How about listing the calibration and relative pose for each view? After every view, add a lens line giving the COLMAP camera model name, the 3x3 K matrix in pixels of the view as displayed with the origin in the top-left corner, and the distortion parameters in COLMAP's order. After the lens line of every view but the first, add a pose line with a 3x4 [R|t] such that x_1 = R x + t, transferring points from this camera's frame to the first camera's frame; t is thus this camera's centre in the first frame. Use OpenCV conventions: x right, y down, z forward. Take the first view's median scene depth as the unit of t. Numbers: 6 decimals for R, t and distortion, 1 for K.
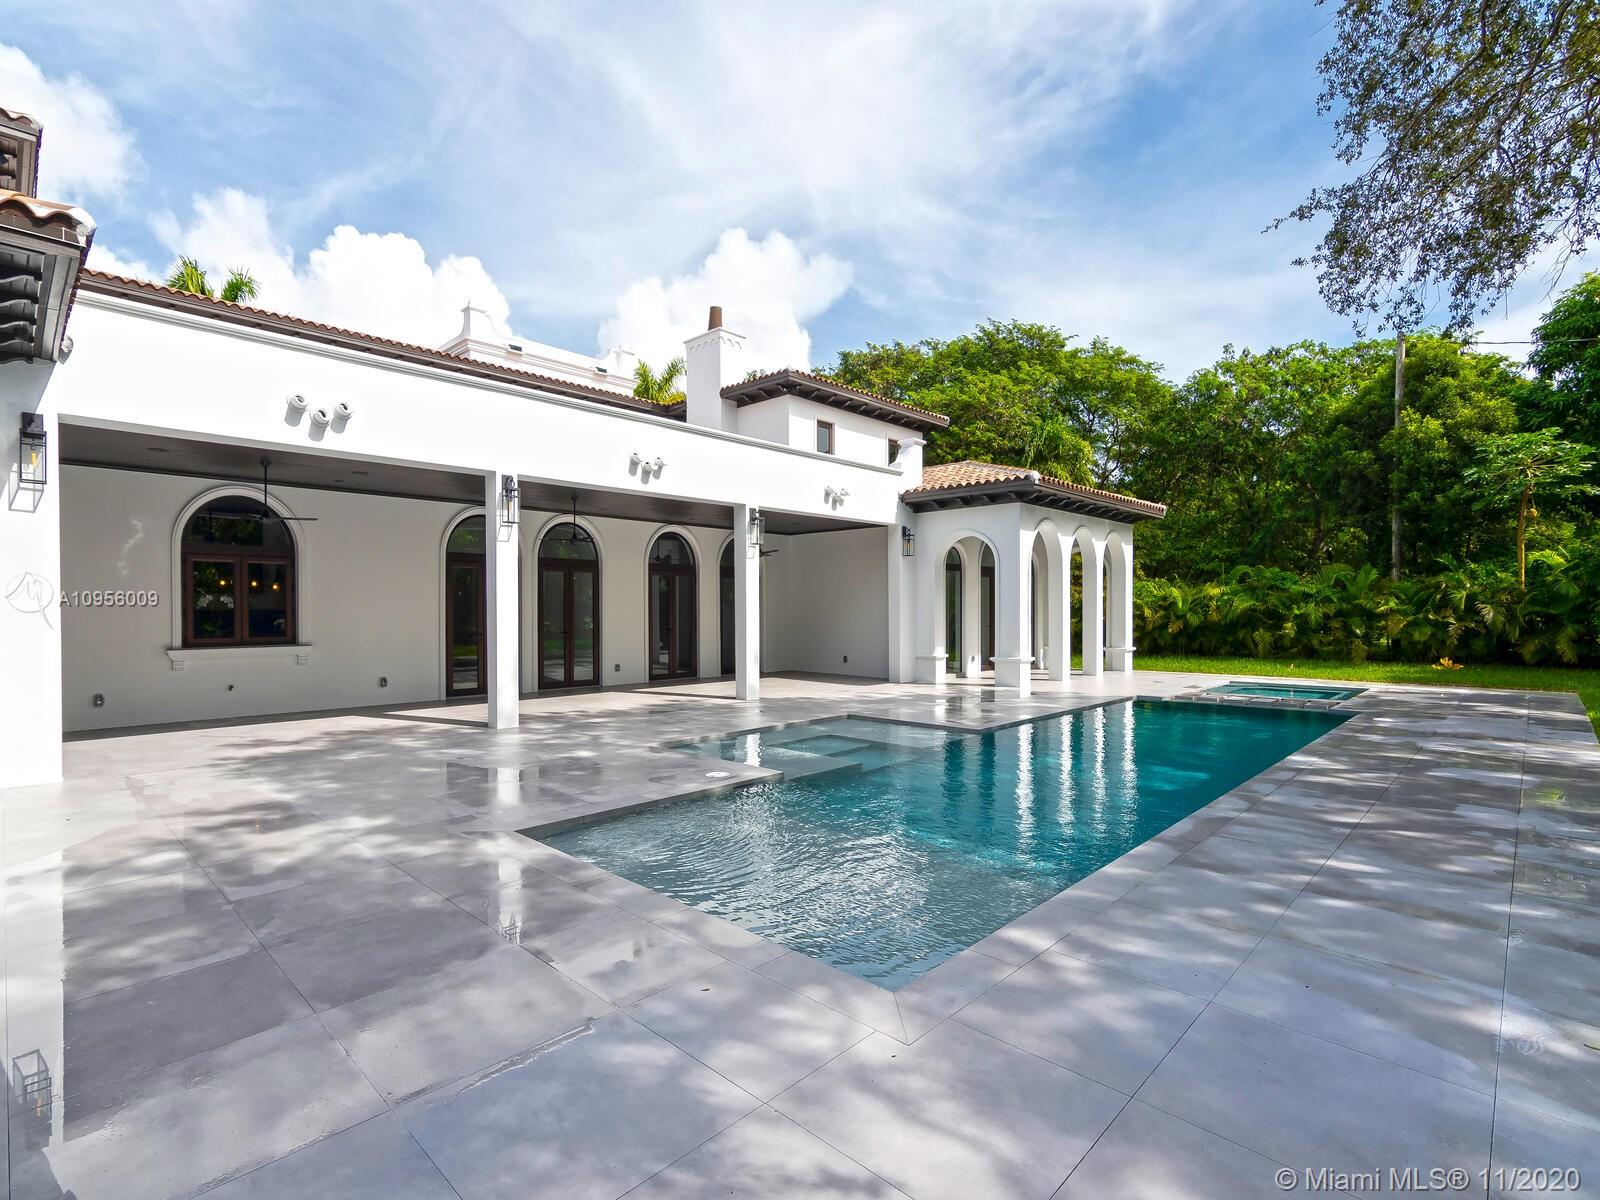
lens RADIAL K [[783.9, 0, 797.0], [0, 783.9, 614.4], [0, 0, 1]] dist [0.006683, -0.000443]
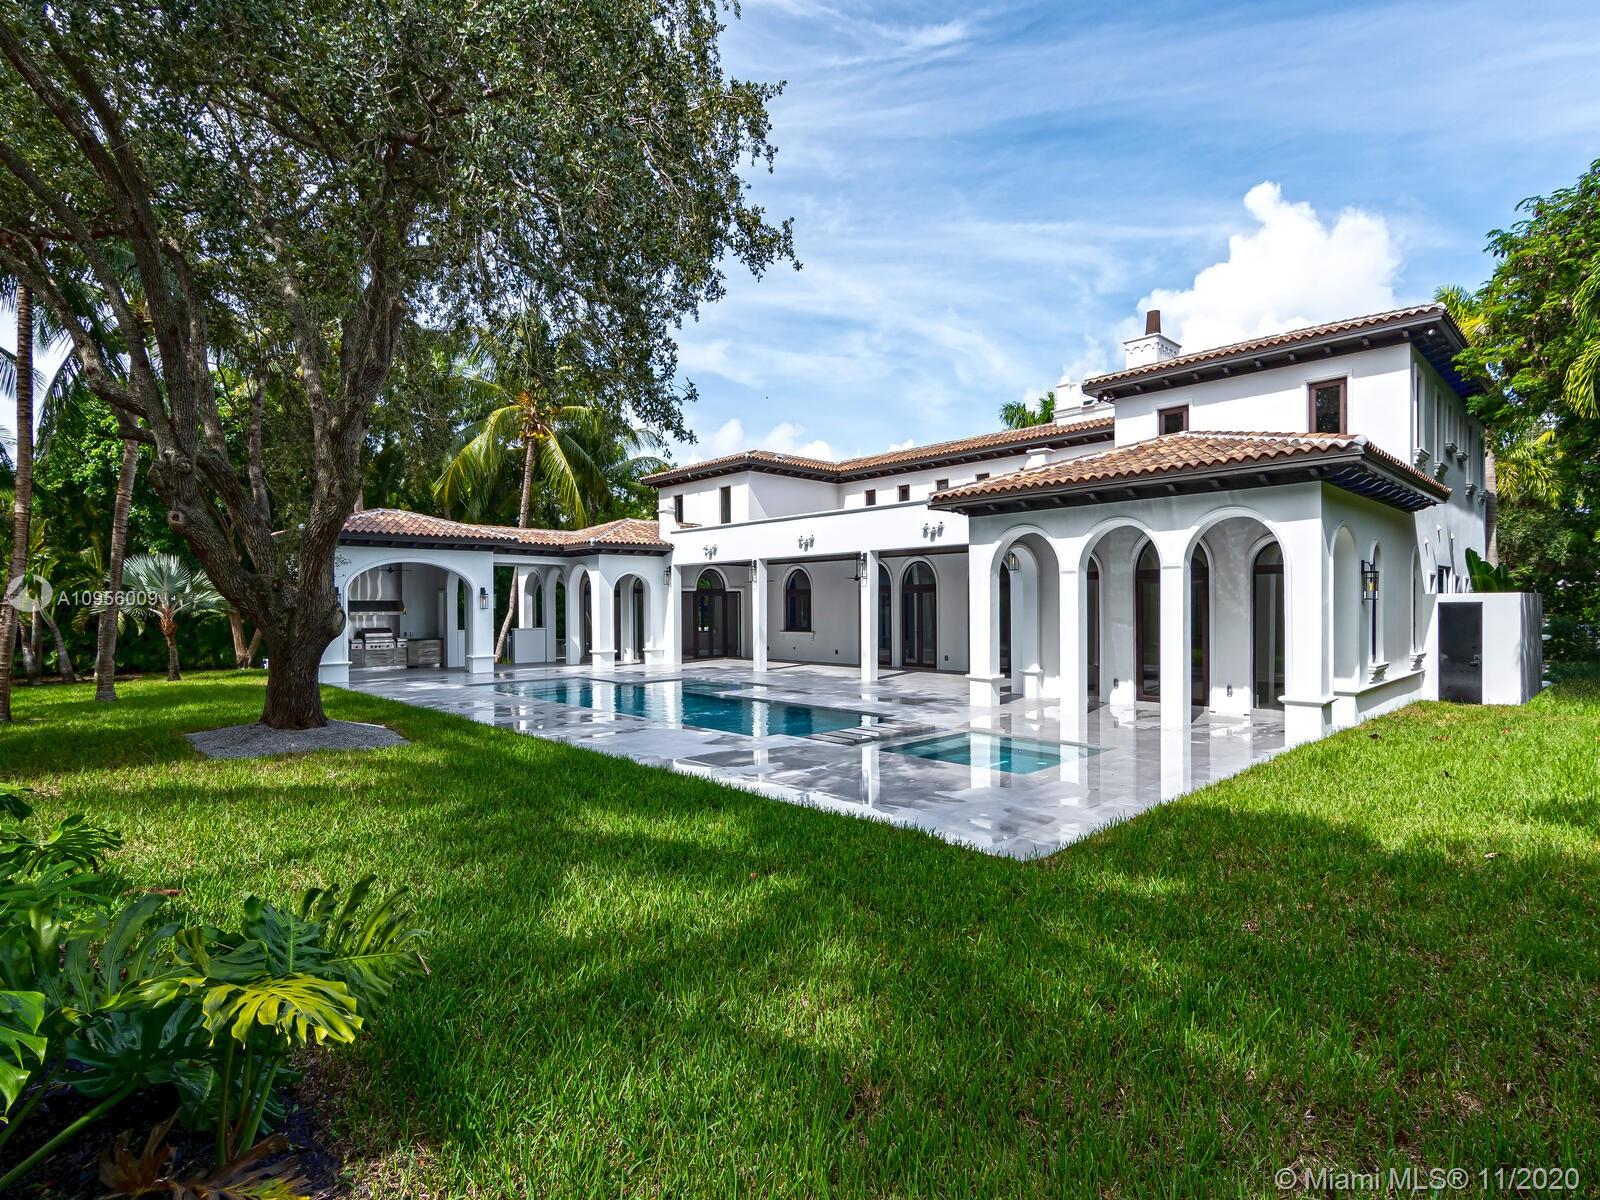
lens RADIAL K [[838.4, 0, 786.1], [0, 838.4, 599.7], [0, 0, 1]] dist [0.002651, -0.000733]
pose [[-0.057665, -0.003493, -0.998330, 1.335431], [0.007647, 0.999963, -0.003940, -0.034801], [0.998307, -0.007861, -0.057636, 0.806910]]
